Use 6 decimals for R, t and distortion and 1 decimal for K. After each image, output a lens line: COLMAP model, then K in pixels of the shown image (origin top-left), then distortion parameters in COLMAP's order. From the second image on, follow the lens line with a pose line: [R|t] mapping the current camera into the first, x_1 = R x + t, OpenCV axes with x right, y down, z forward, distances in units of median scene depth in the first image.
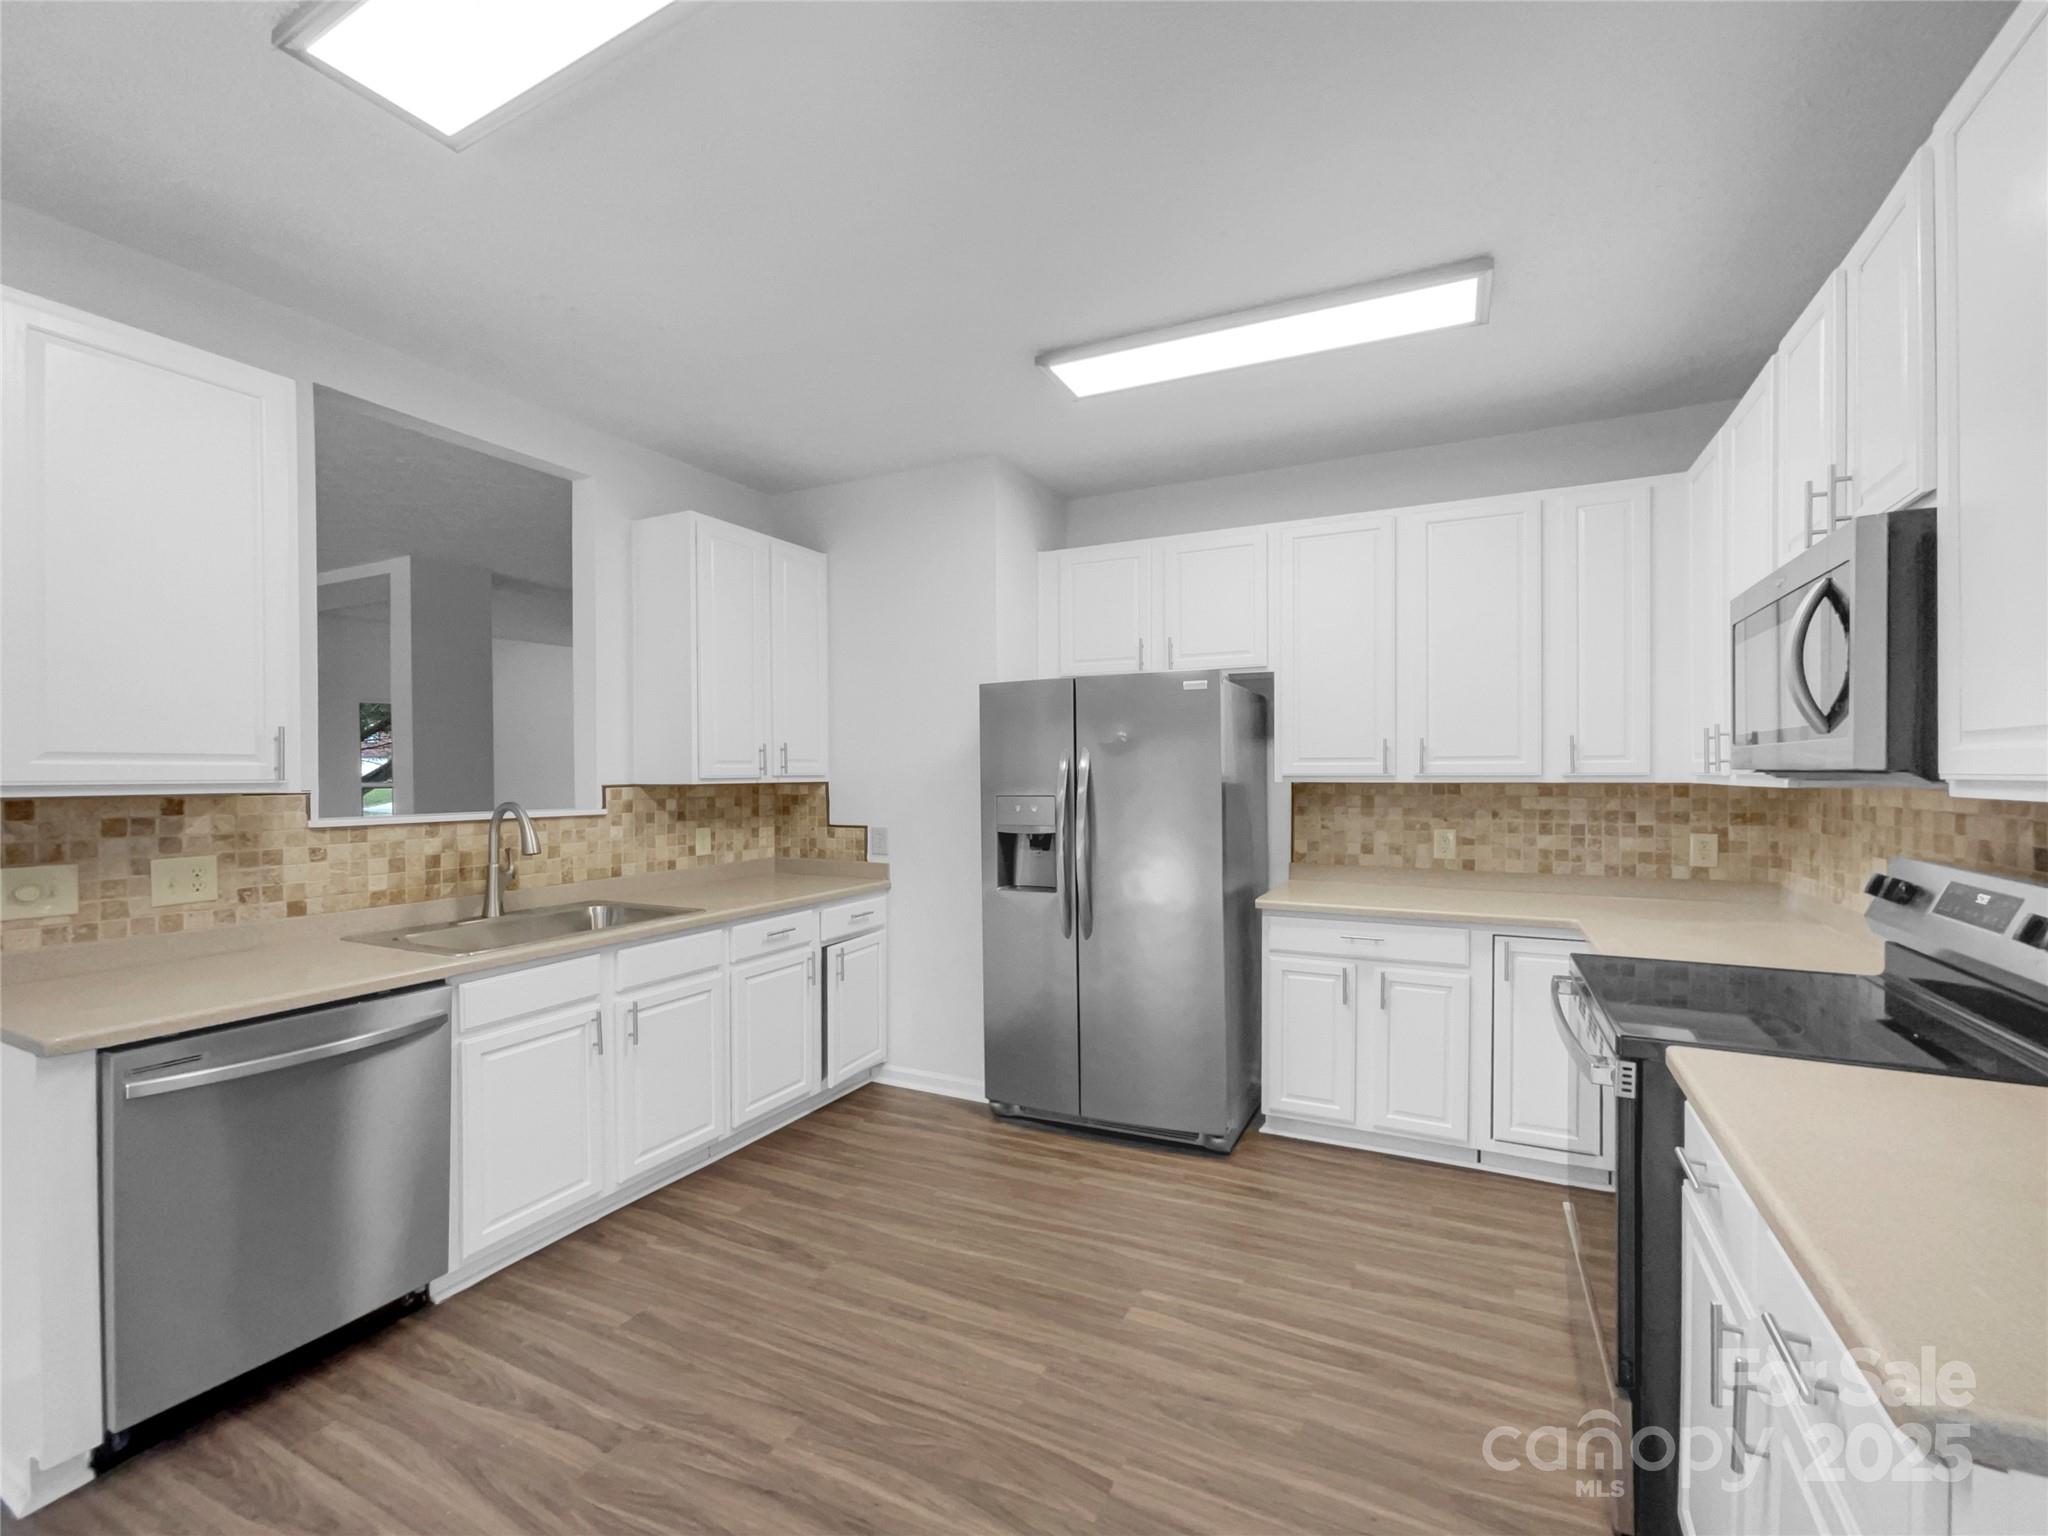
lens RADIAL K [[882.8, 0, 1021.4], [0, 882.8, 782.2], [0, 0, 1]] dist [-0.004646, 0.002818]
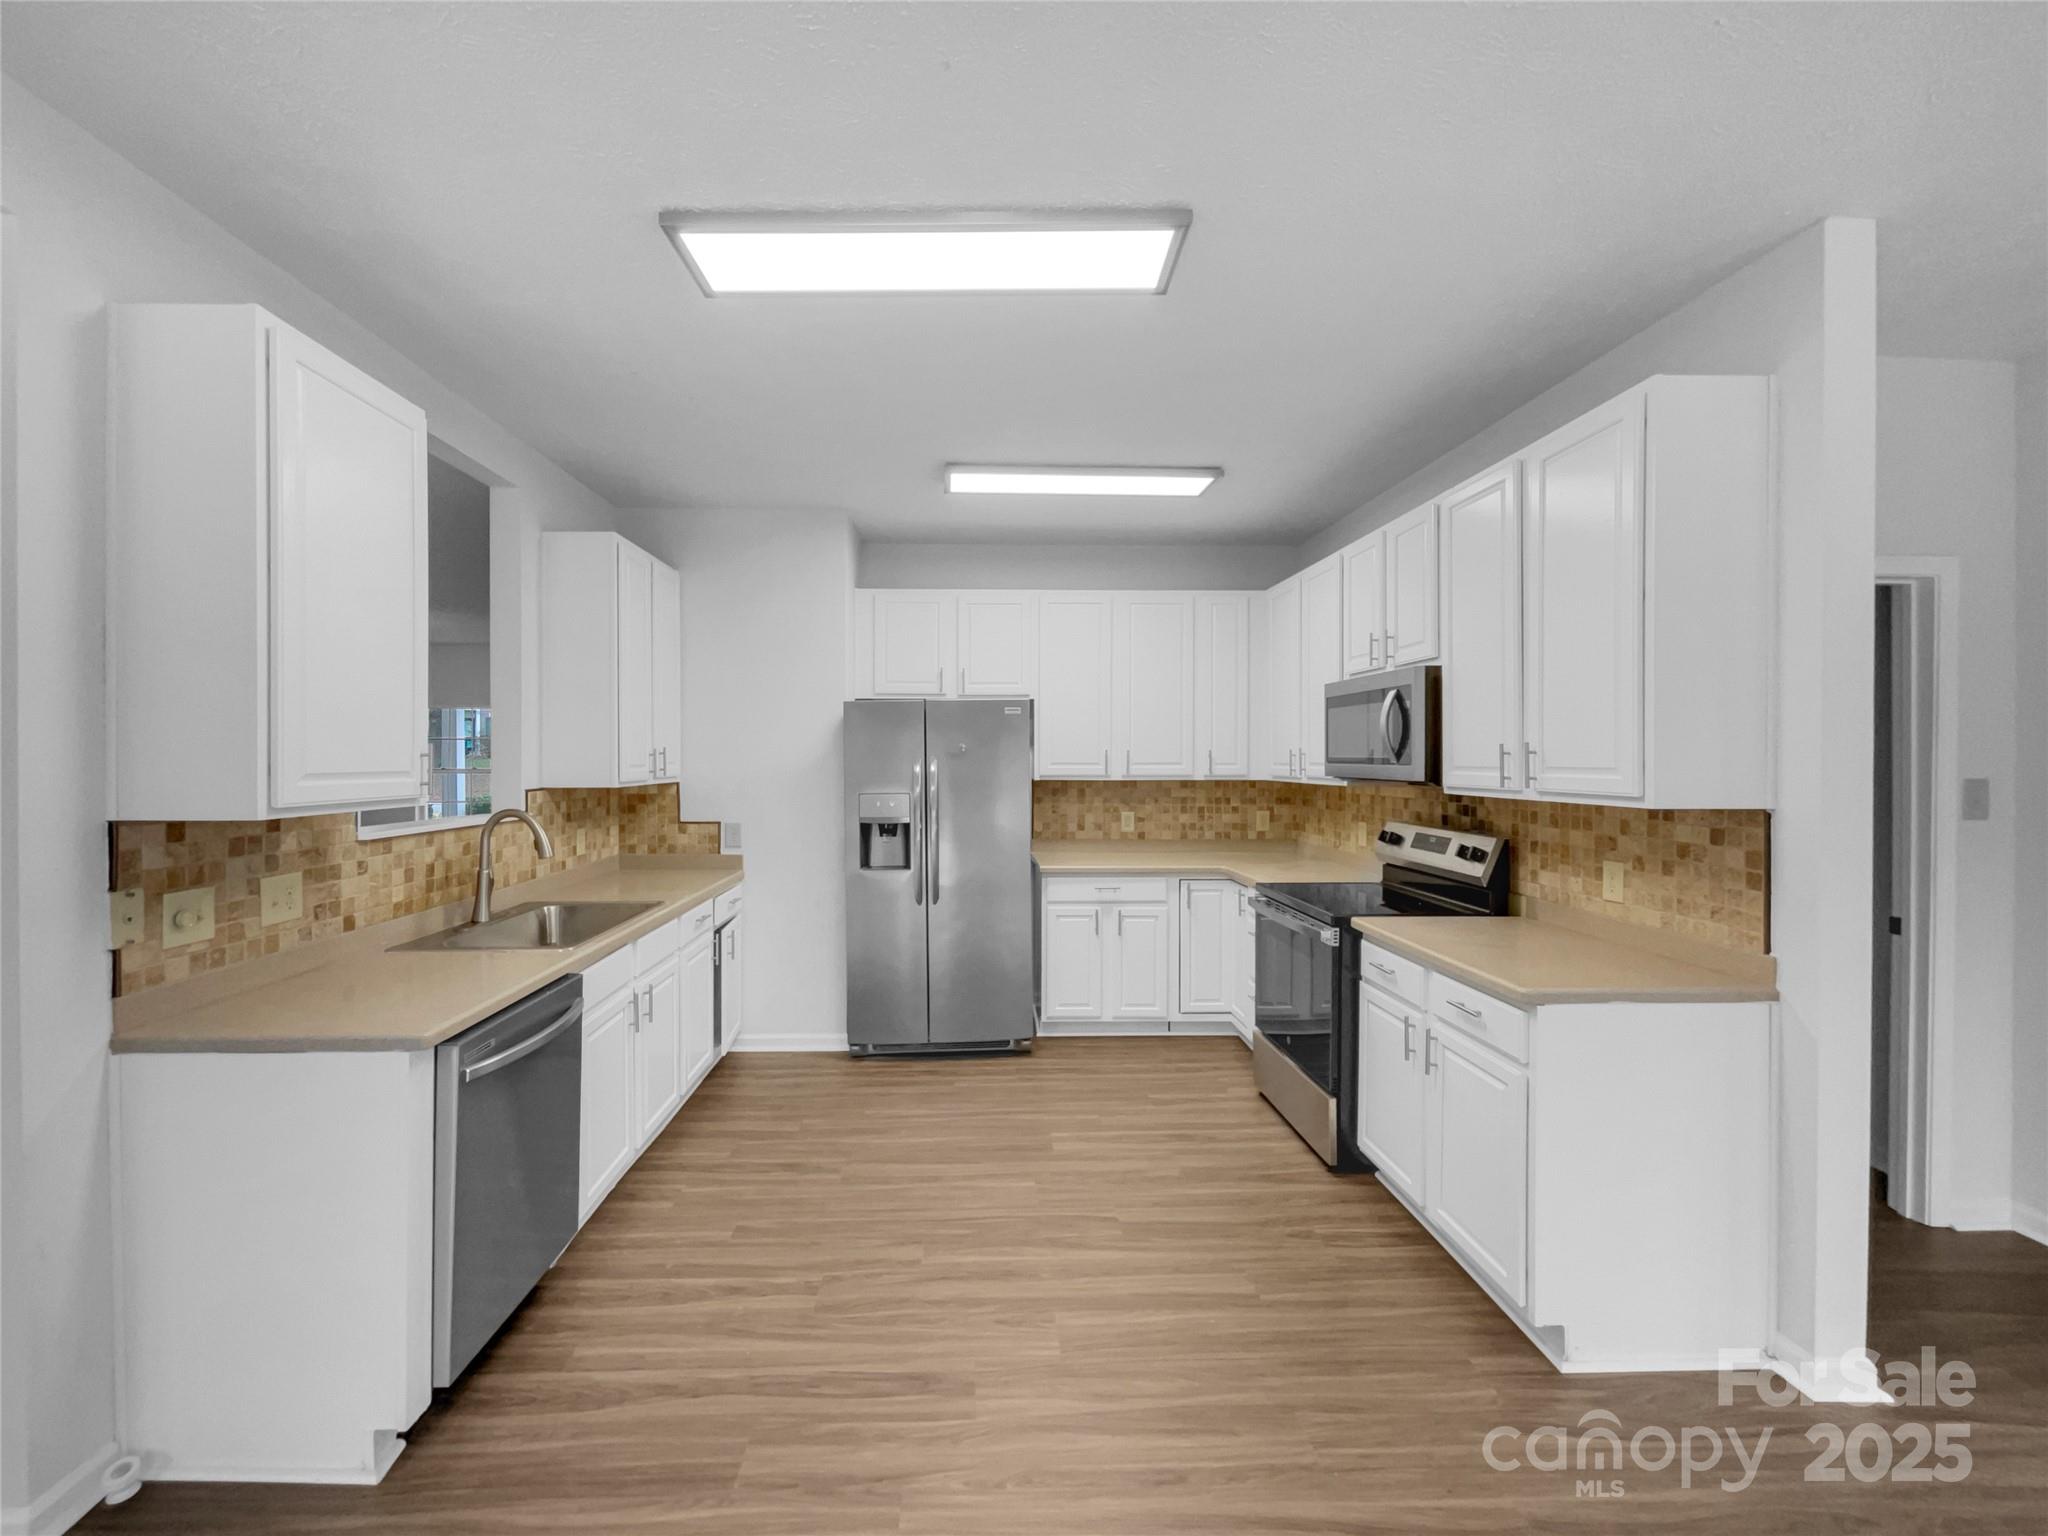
lens RADIAL K [[882.8, 0, 1033.3], [0, 882.8, 760.5], [0, 0, 1]] dist [-0.004646, 0.002818]
pose [[0.849275, 0.005375, 0.527923, -0.500064], [-0.001996, 0.999974, -0.006971, -0.023977], [-0.527947, 0.004867, 0.849264, -0.175015]]
